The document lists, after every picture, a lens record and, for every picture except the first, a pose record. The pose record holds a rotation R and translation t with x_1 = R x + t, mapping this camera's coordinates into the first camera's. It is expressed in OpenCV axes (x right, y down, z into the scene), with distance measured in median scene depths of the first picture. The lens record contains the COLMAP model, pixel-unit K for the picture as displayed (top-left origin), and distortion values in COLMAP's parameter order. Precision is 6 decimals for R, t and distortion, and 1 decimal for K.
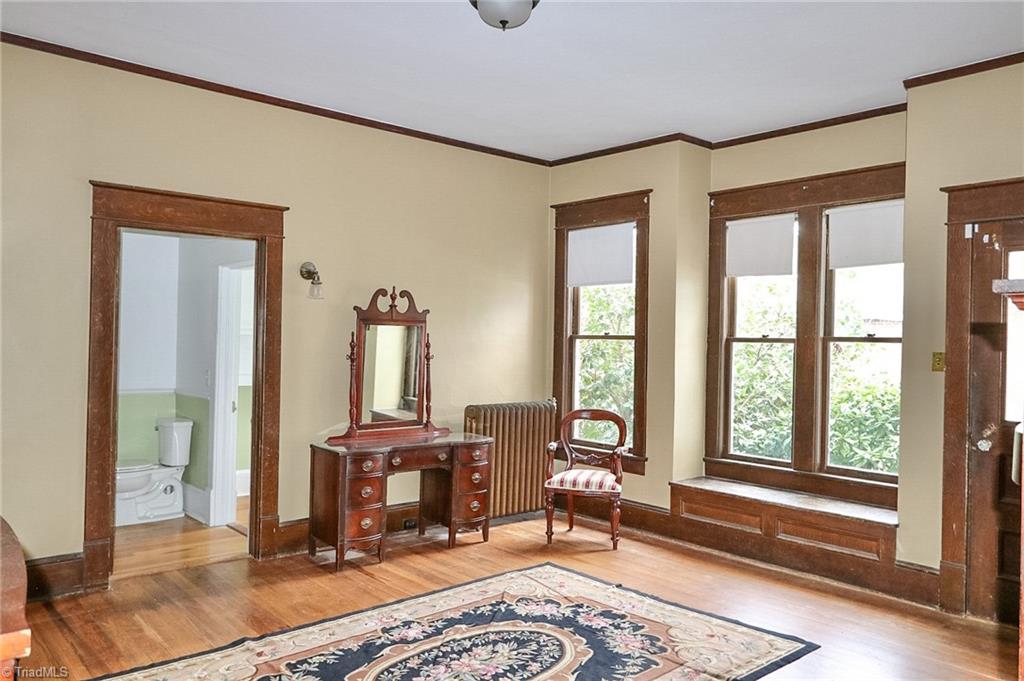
lens RADIAL K [[769.8, 0, 510.5], [0, 769.8, 340.1], [0, 0, 1]] dist [0.007776, 0.001939]
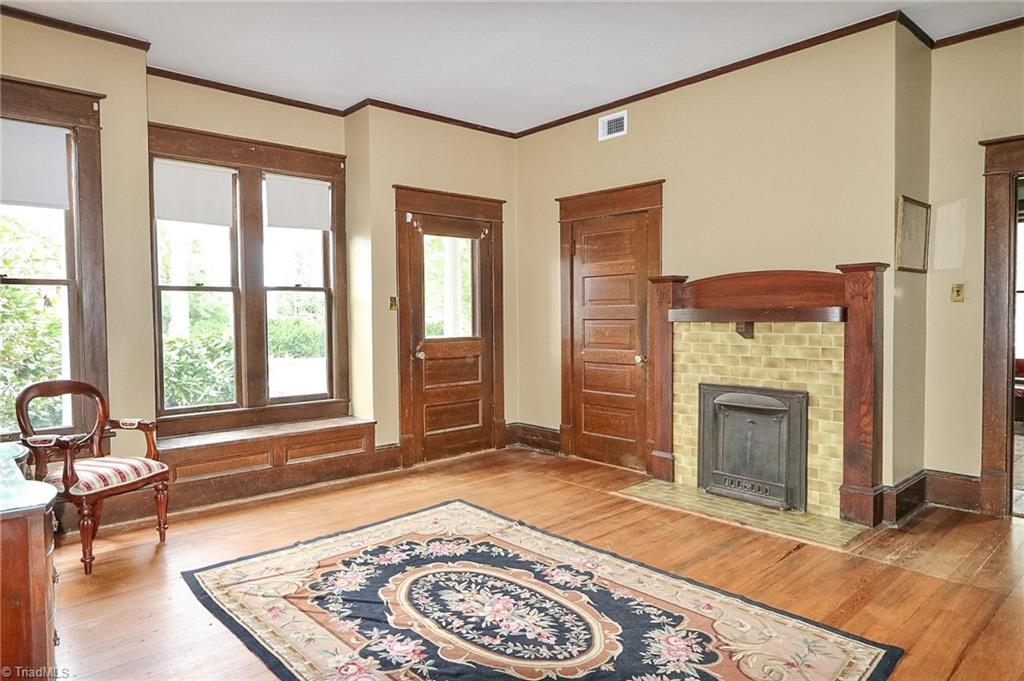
lens RADIAL K [[646.7, 0, 510.1], [0, 646.7, 338.9], [0, 0, 1]] dist [0.000557, 0.001324]
pose [[-0.021602, -0.052379, 0.998394, -0.722530], [0.009962, 0.998566, 0.052603, 0.034523], [-0.999717, 0.011082, -0.021049, 0.853883]]
